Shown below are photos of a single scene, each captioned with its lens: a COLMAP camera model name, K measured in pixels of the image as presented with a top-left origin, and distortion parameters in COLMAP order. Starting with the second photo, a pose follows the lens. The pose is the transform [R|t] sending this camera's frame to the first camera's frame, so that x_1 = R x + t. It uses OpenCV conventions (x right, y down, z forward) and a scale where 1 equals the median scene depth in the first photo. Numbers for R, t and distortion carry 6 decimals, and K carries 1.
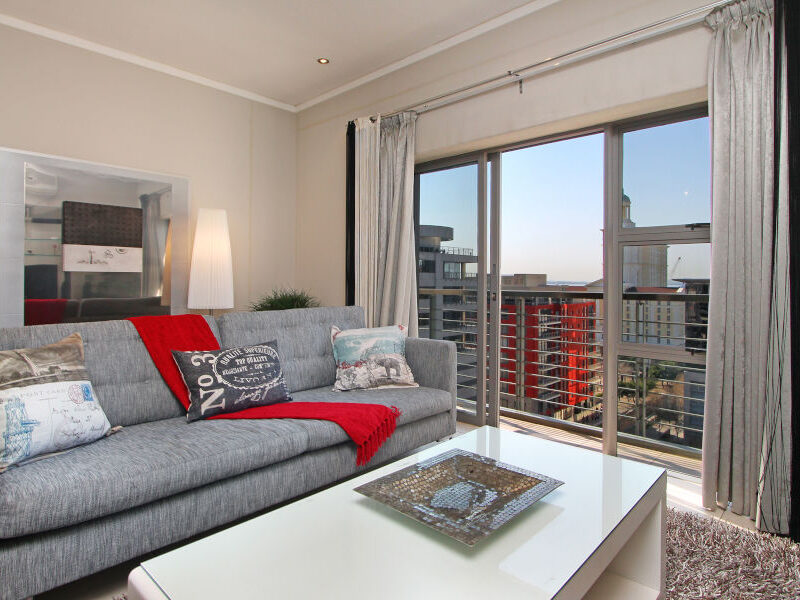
lens RADIAL K [[449.2, 0, 400.0], [0, 449.2, 300.0], [0, 0, 1]] dist [-0.042590, -0.000169]
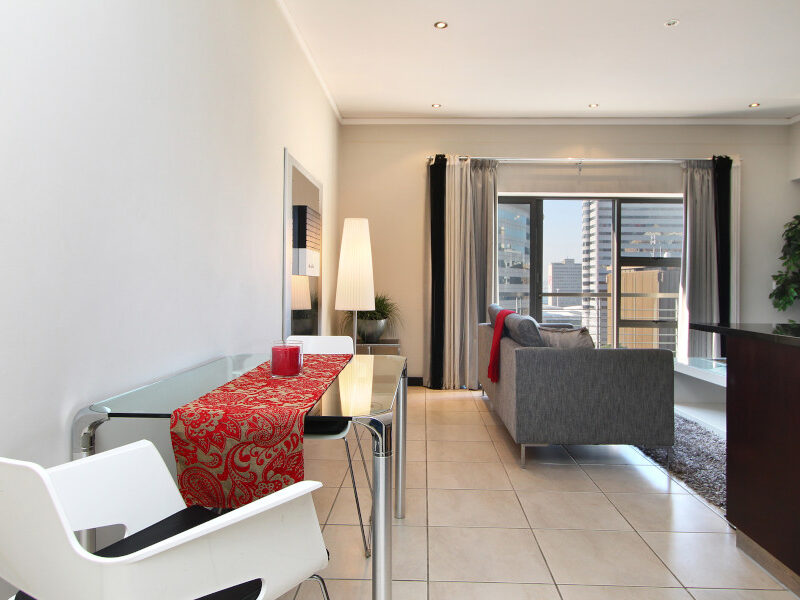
lens RADIAL K [[545.4, 0, 400.6], [0, 545.4, 285.6], [0, 0, 1]] dist [-0.007922, -0.003371]
pose [[0.749606, 0.000805, 0.661884, -1.860697], [0.022304, 0.999401, -0.026476, -0.004335], [-0.661509, 0.034610, 0.749138, -0.067508]]
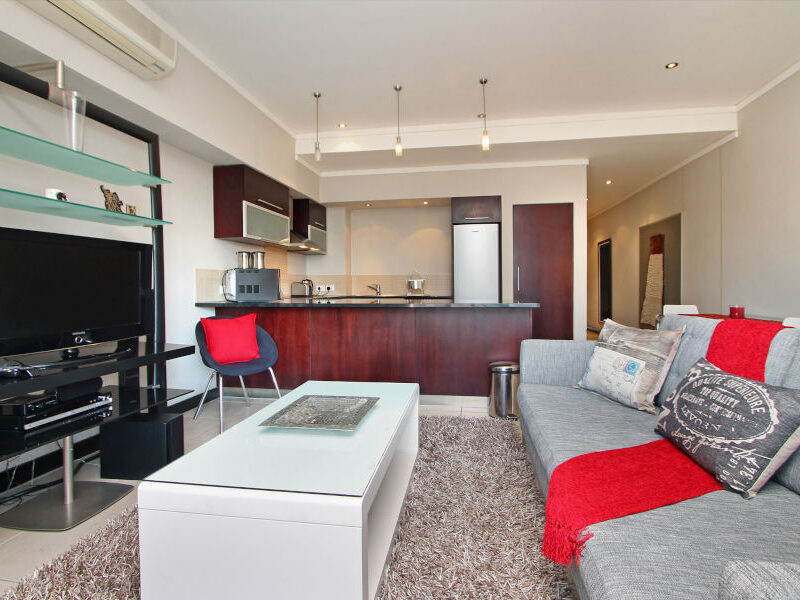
lens RADIAL K [[441.7, 0, 400.0], [0, 441.7, 286.6], [0, 0, 1]] dist [-0.004138, -0.000179]
pose [[-0.828611, 0.000755, -0.559824, 0.412494], [-0.021873, 0.999192, 0.033723, -0.037703], [0.559397, 0.040188, -0.827925, 1.256010]]
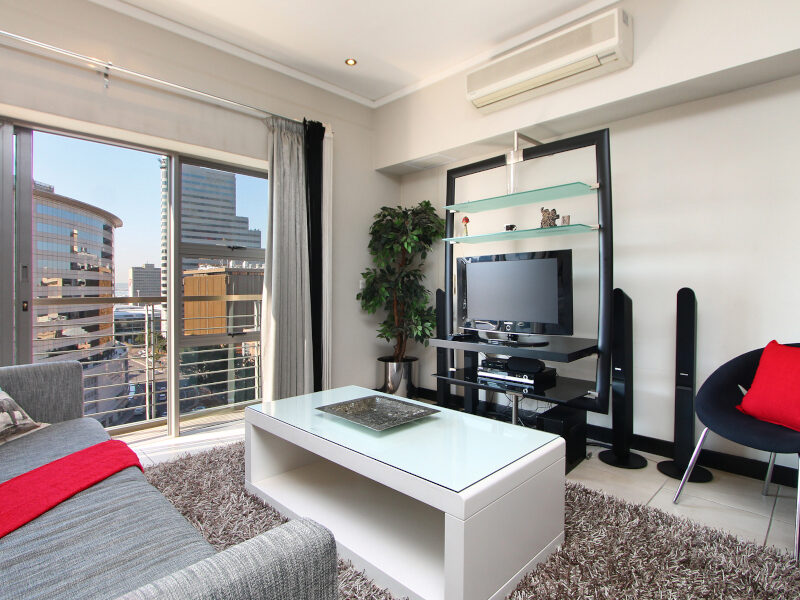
lens RADIAL K [[441.7, 0, 400.0], [0, 441.7, 286.6], [0, 0, 1]] dist [-0.004138, -0.000179]
pose [[0.029262, -0.000925, 0.999571, -0.777319], [0.041149, 0.999153, -0.000280, -0.017270], [-0.998724, 0.041140, 0.029276, 0.431490]]
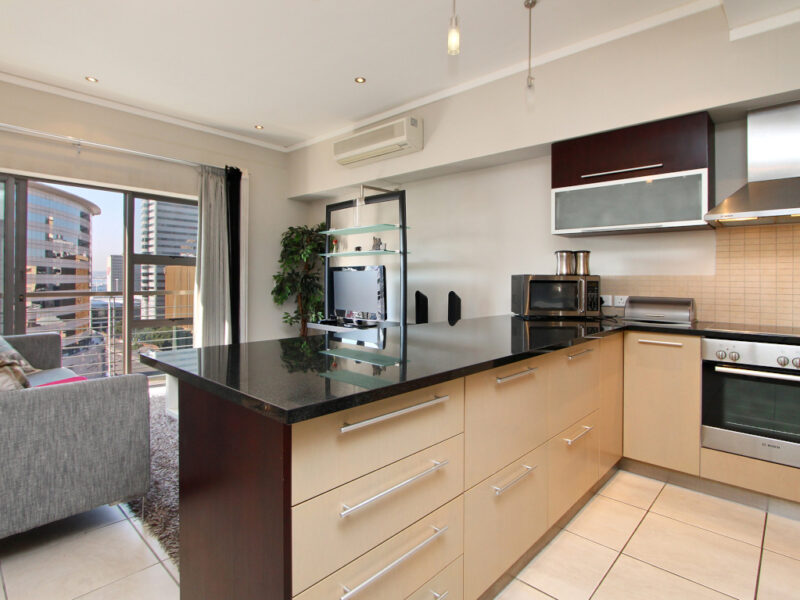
lens RADIAL K [[435.5, 0, 402.4], [0, 435.5, 279.1], [0, 0, 1]] dist [0.001081, 0.000019]
pose [[-0.015406, -0.002813, 0.999877, -1.363866], [0.030522, 0.999529, 0.003282, -0.042885], [-0.999415, 0.030569, -0.015313, -0.005099]]
